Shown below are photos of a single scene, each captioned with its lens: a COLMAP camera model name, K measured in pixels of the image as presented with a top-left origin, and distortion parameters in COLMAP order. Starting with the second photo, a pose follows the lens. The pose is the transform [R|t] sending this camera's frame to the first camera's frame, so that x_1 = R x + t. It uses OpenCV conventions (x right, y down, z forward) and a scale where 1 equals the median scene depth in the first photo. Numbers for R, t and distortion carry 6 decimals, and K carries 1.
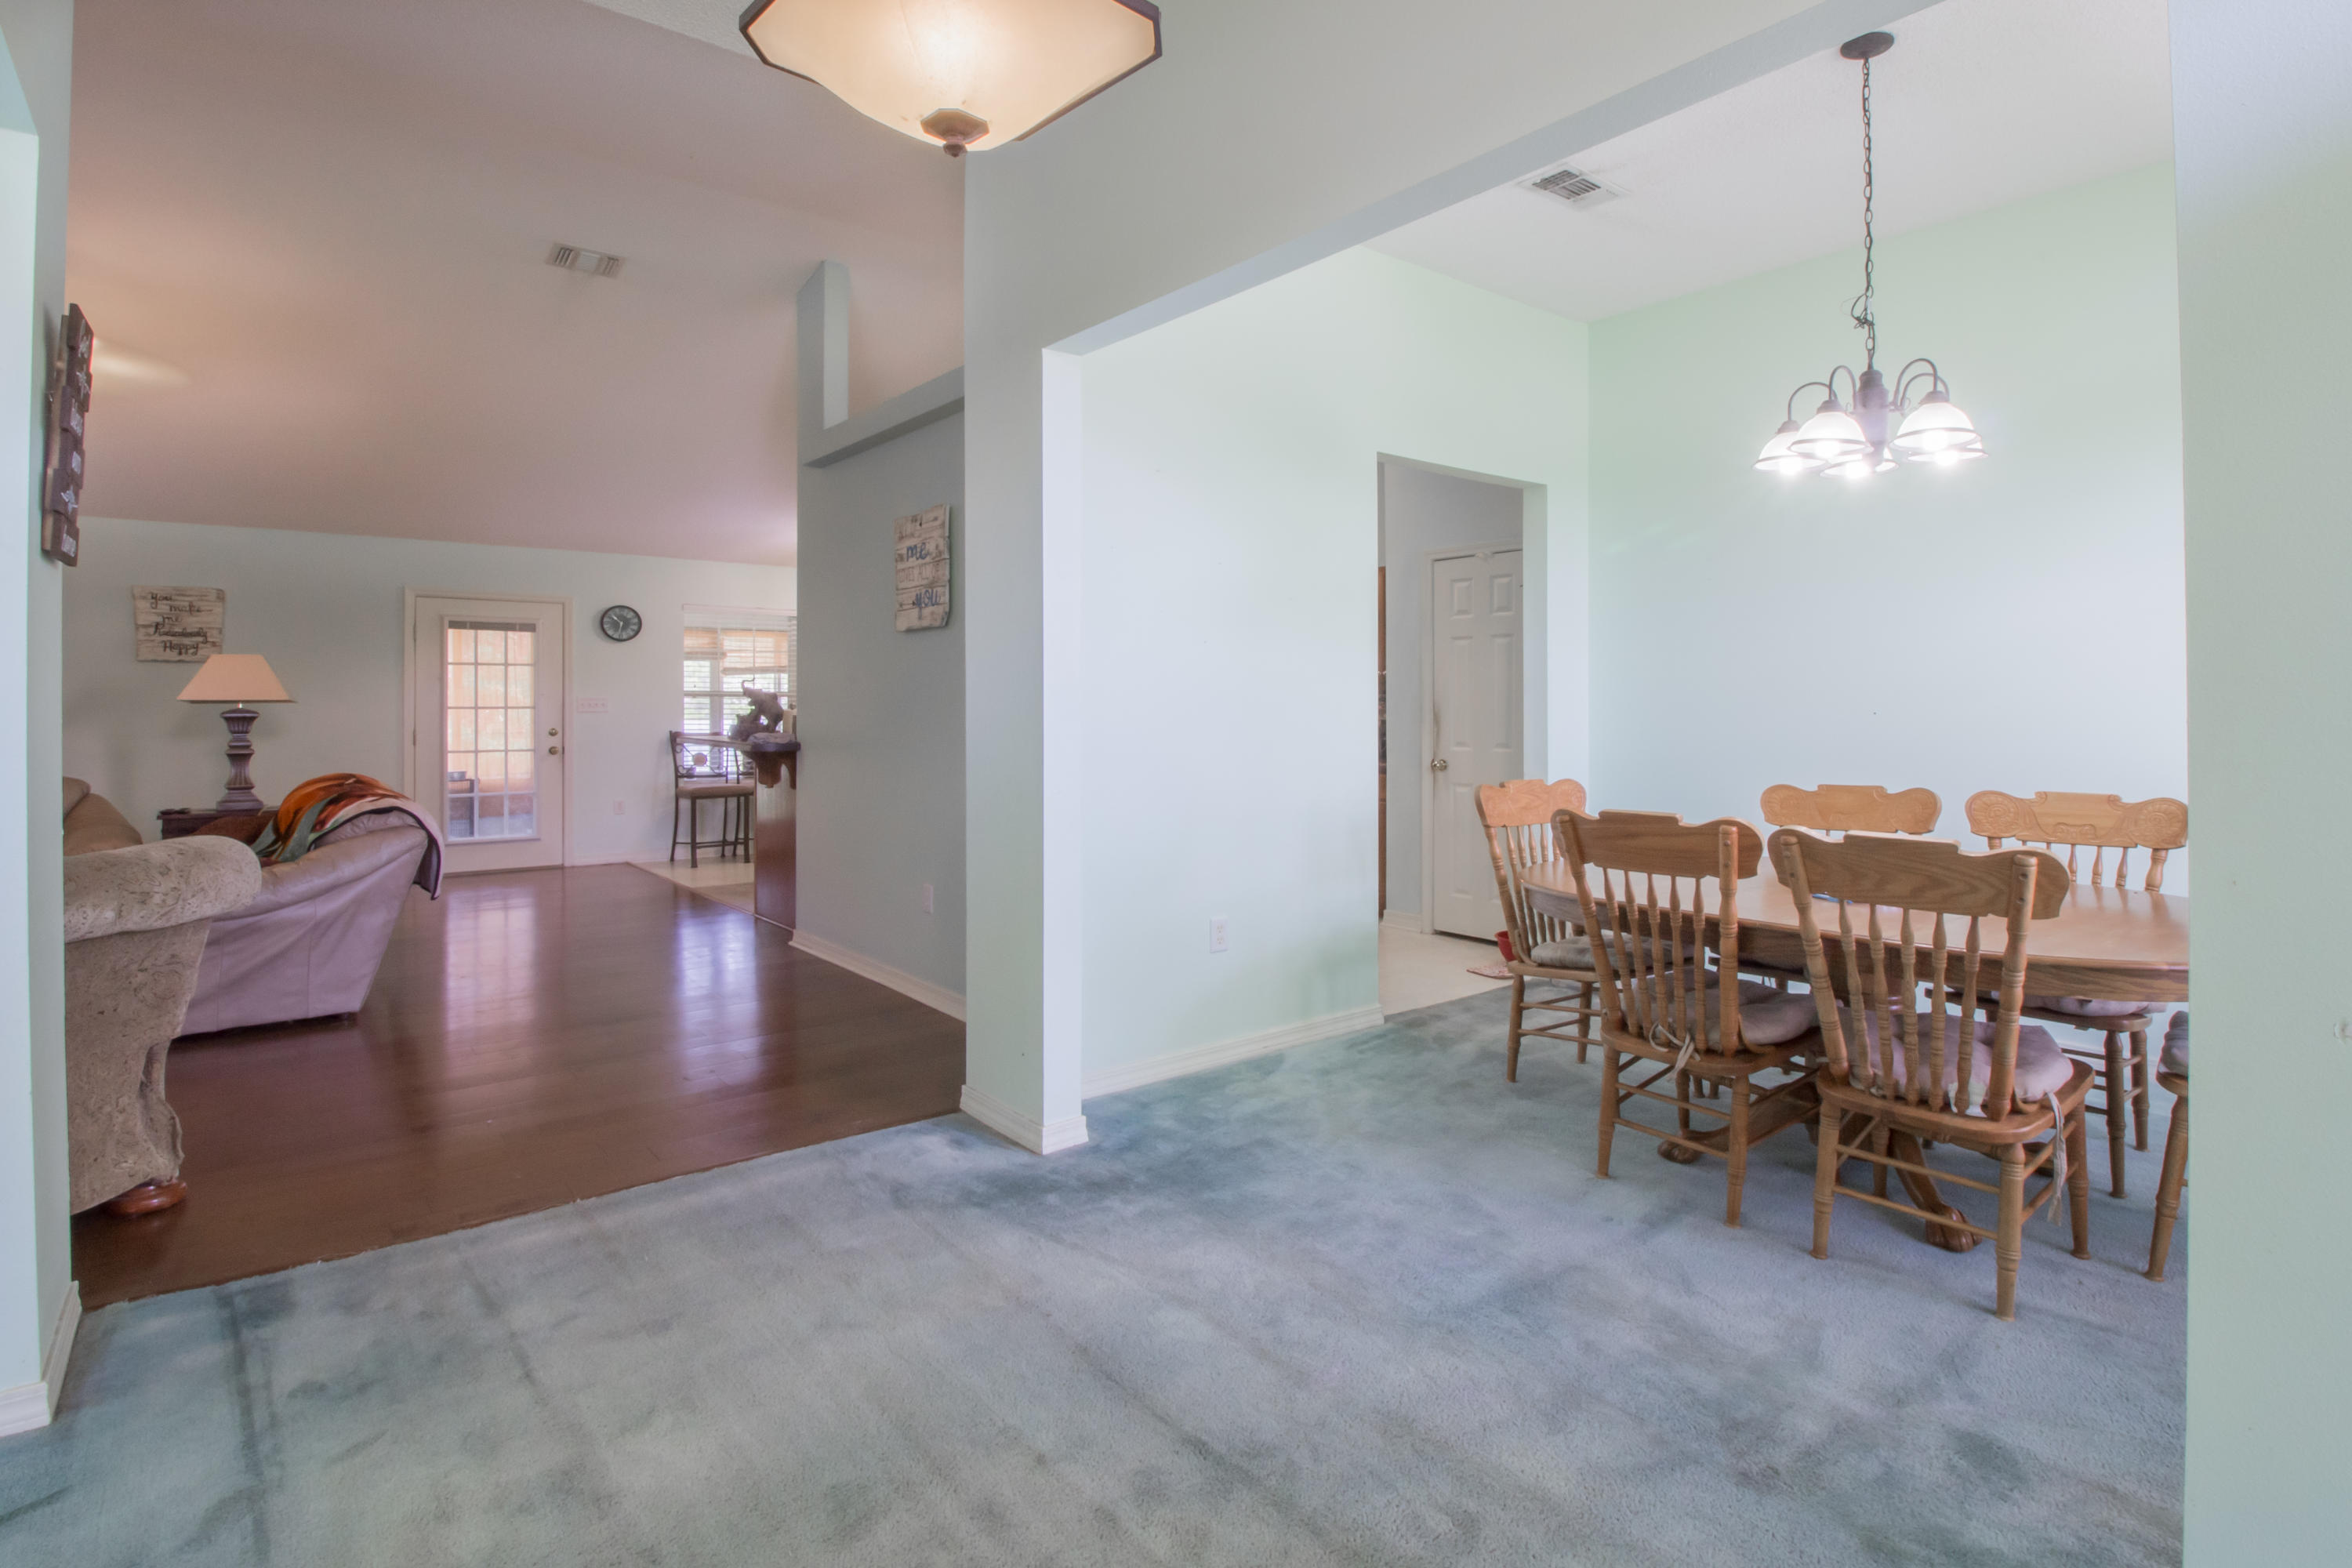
lens RADIAL K [[1174.8, 0, 1207.7], [0, 1174.8, 709.9], [0, 0, 1]] dist [-0.016229, -0.000870]
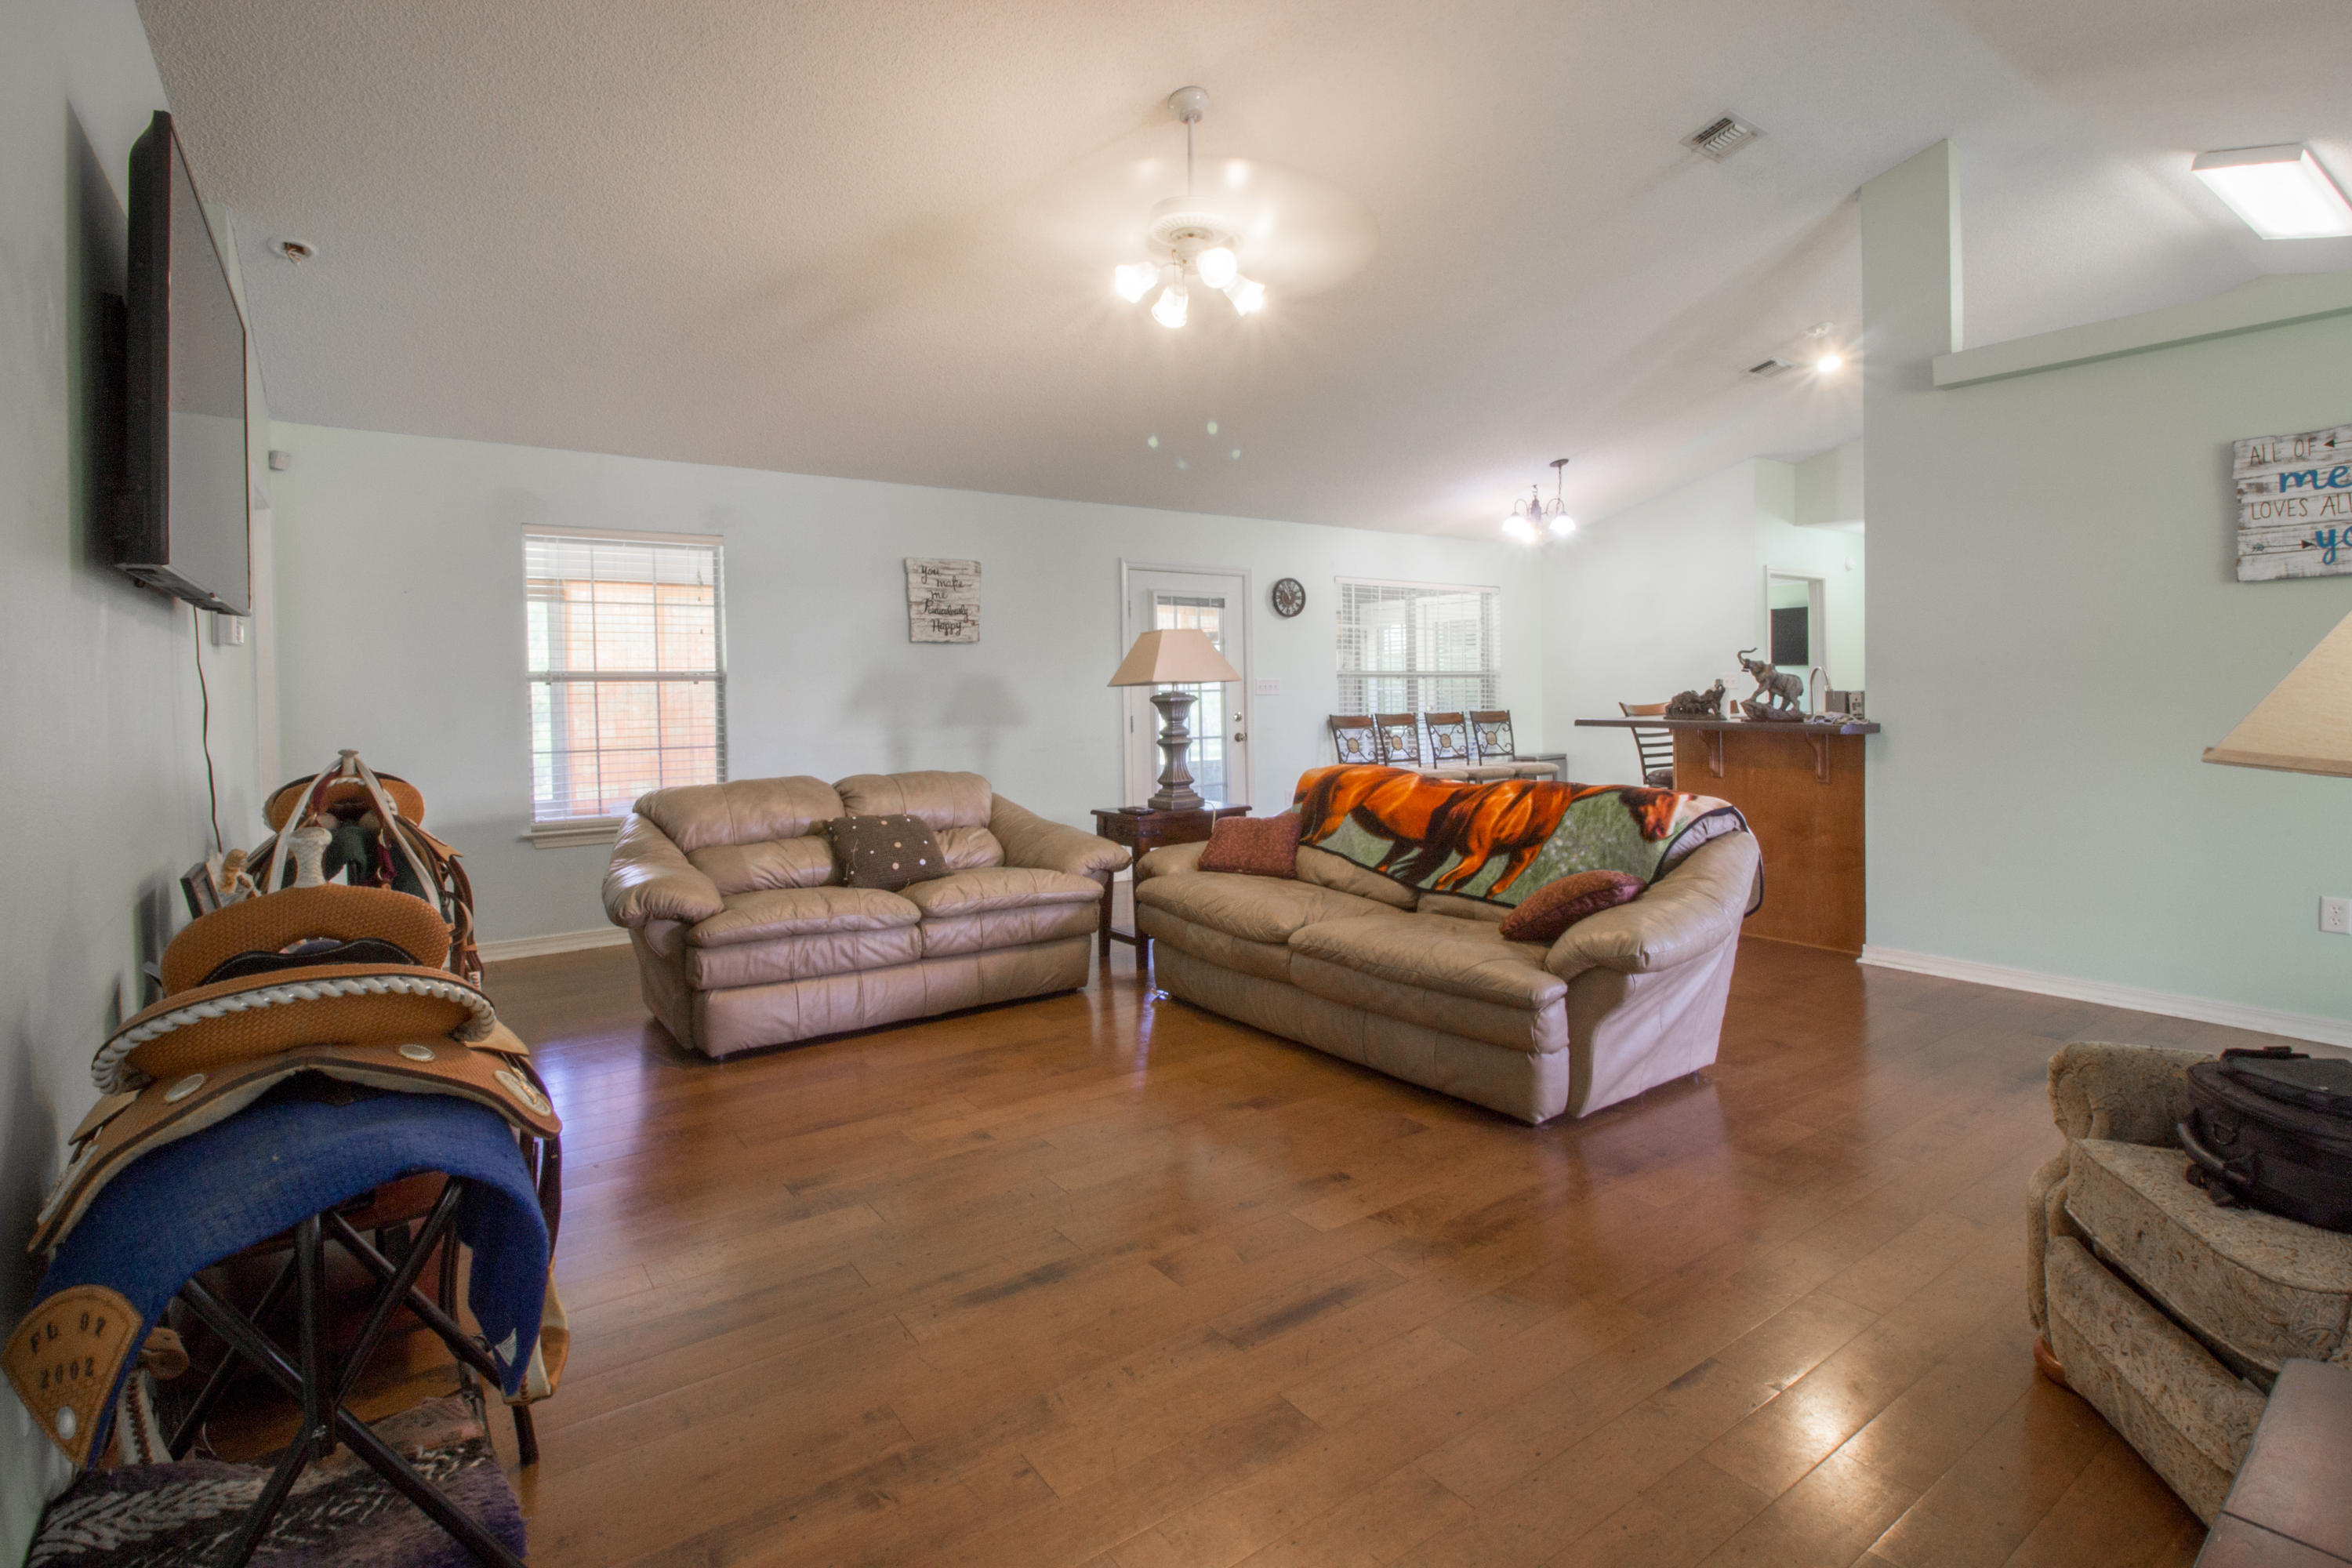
lens RADIAL K [[1121.1, 0, 1204.0], [0, 1121.1, 717.4], [0, 0, 1]] dist [-0.000186, -0.000036]
pose [[0.998891, -0.011668, -0.045617, -0.650384], [0.012628, 0.999704, 0.020810, 0.000653], [0.045361, -0.021363, 0.998742, 0.140841]]
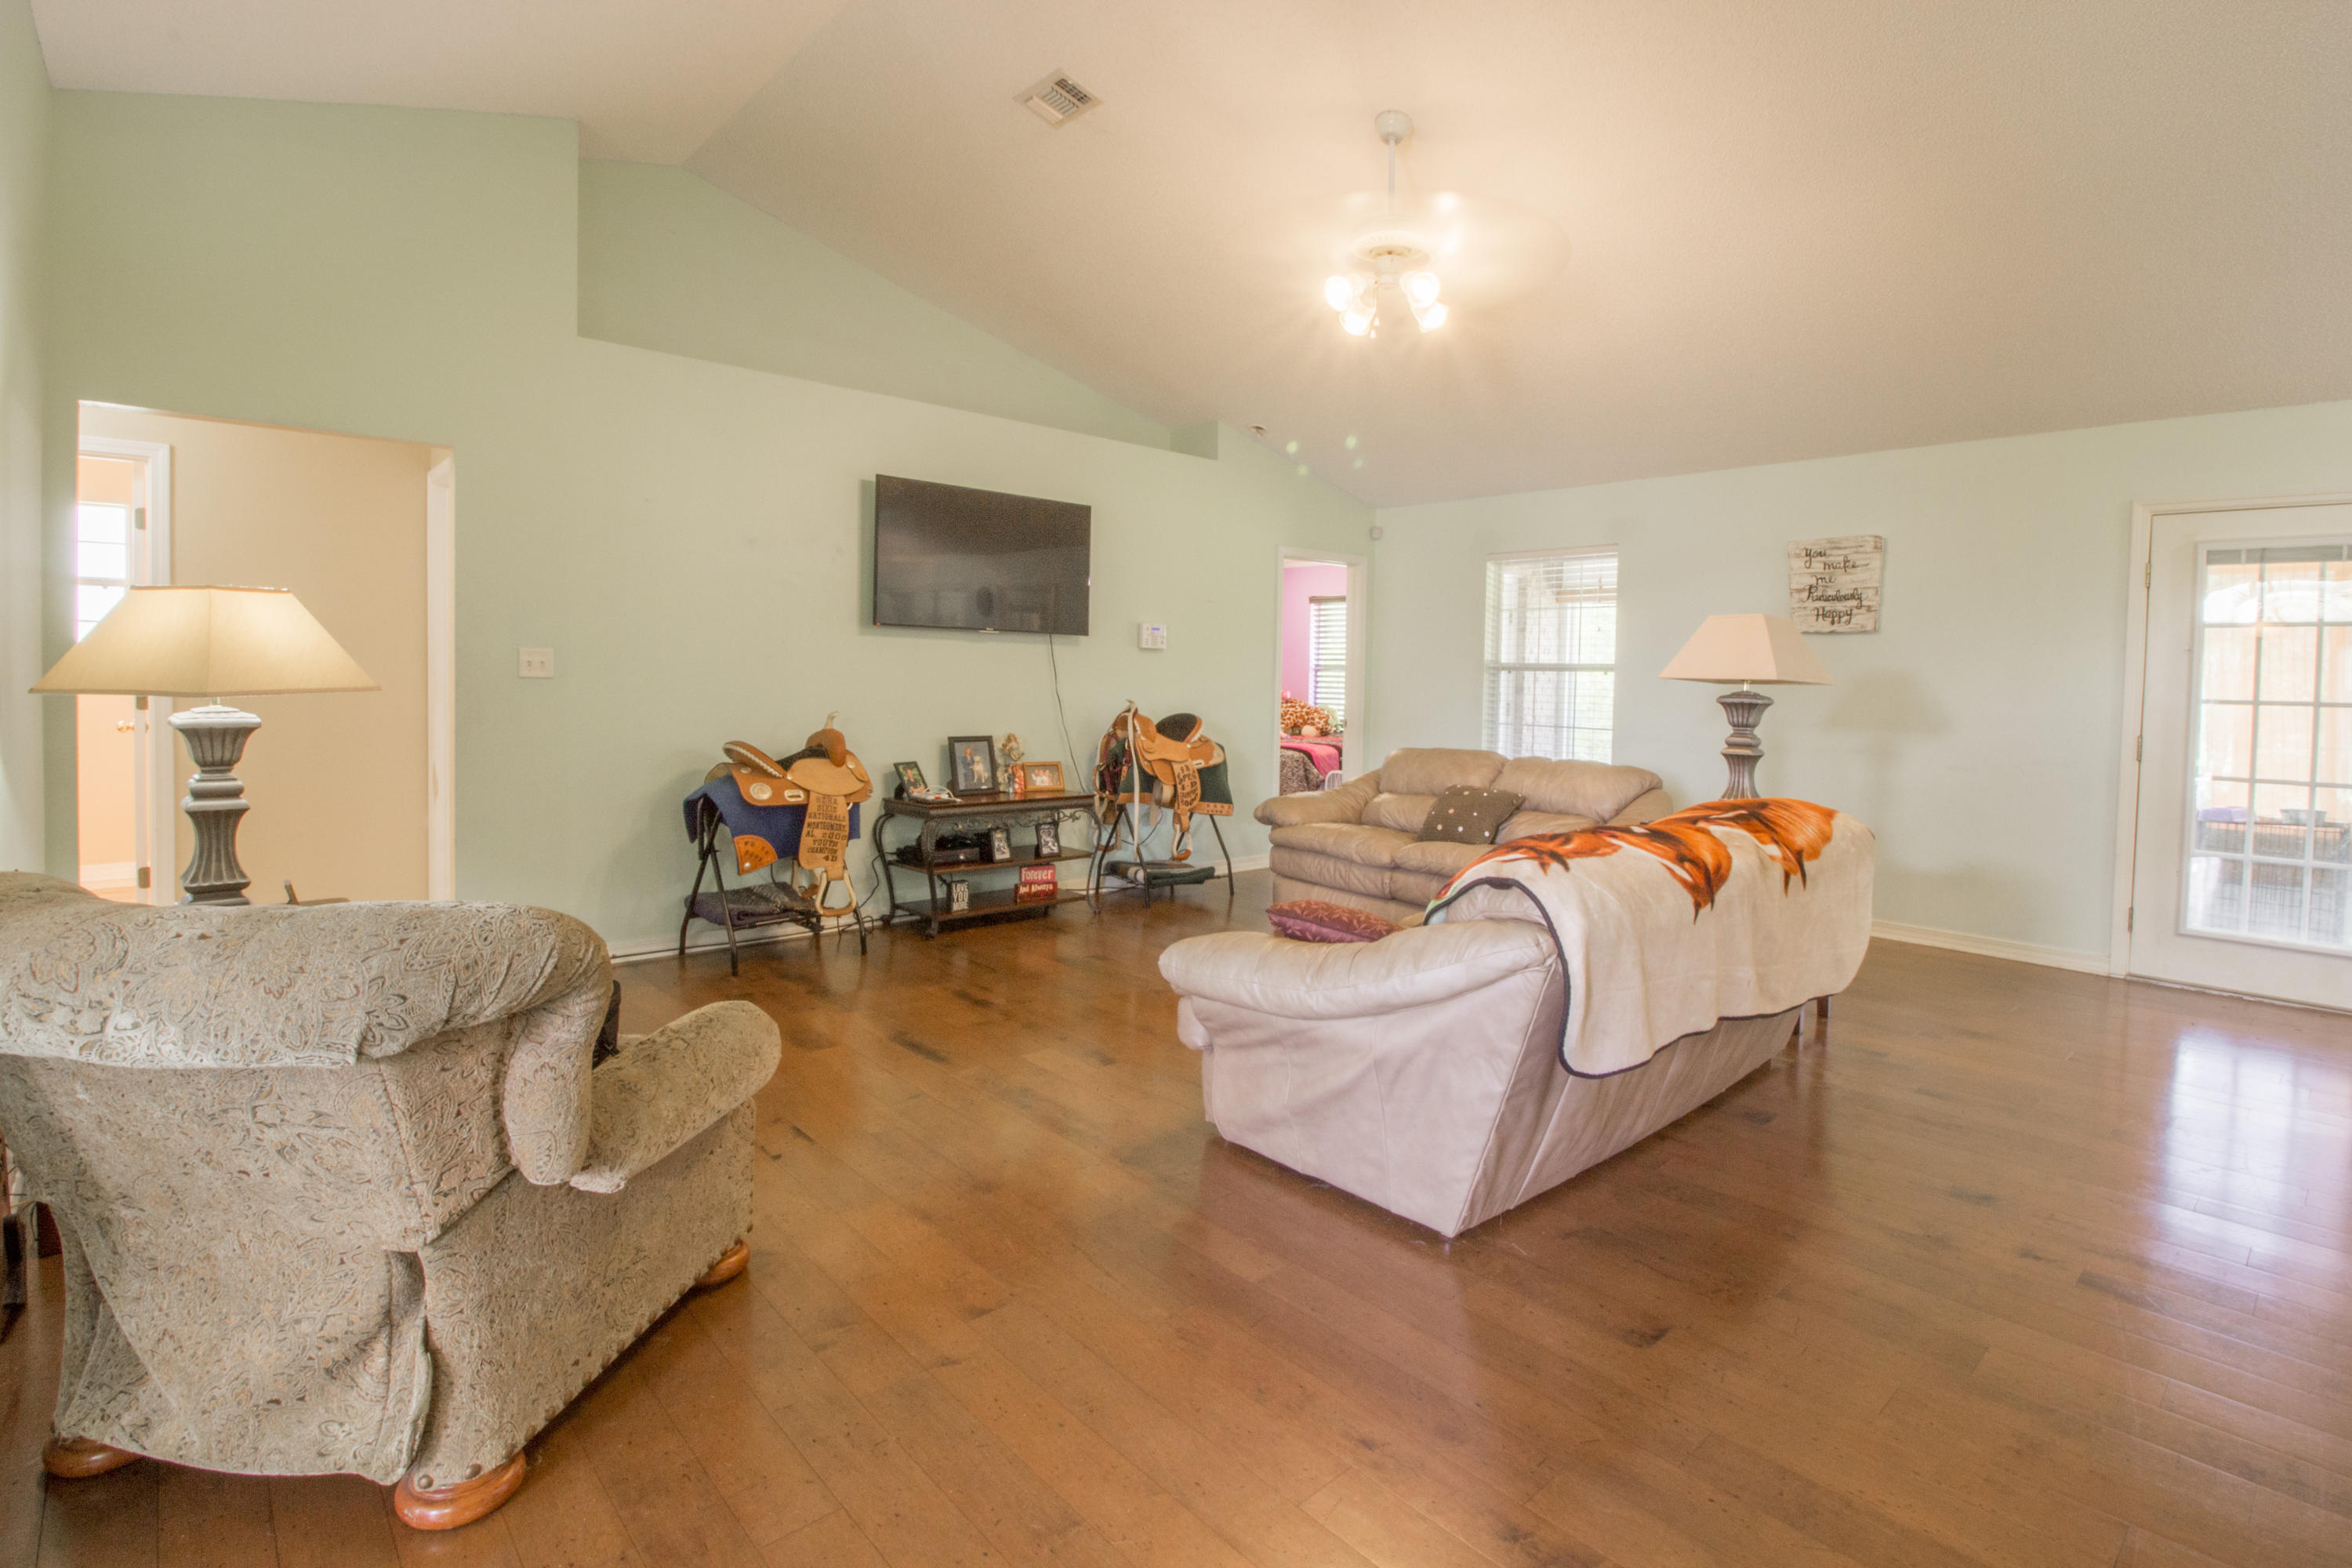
lens RADIAL K [[1174.8, 0, 1207.7], [0, 1174.8, 709.9], [0, 0, 1]] dist [-0.016229, -0.000870]
pose [[0.070491, 0.030694, -0.997040, -0.122668], [-0.025023, 0.999266, 0.028994, -0.001919], [0.997198, 0.022905, 0.071208, 0.522916]]
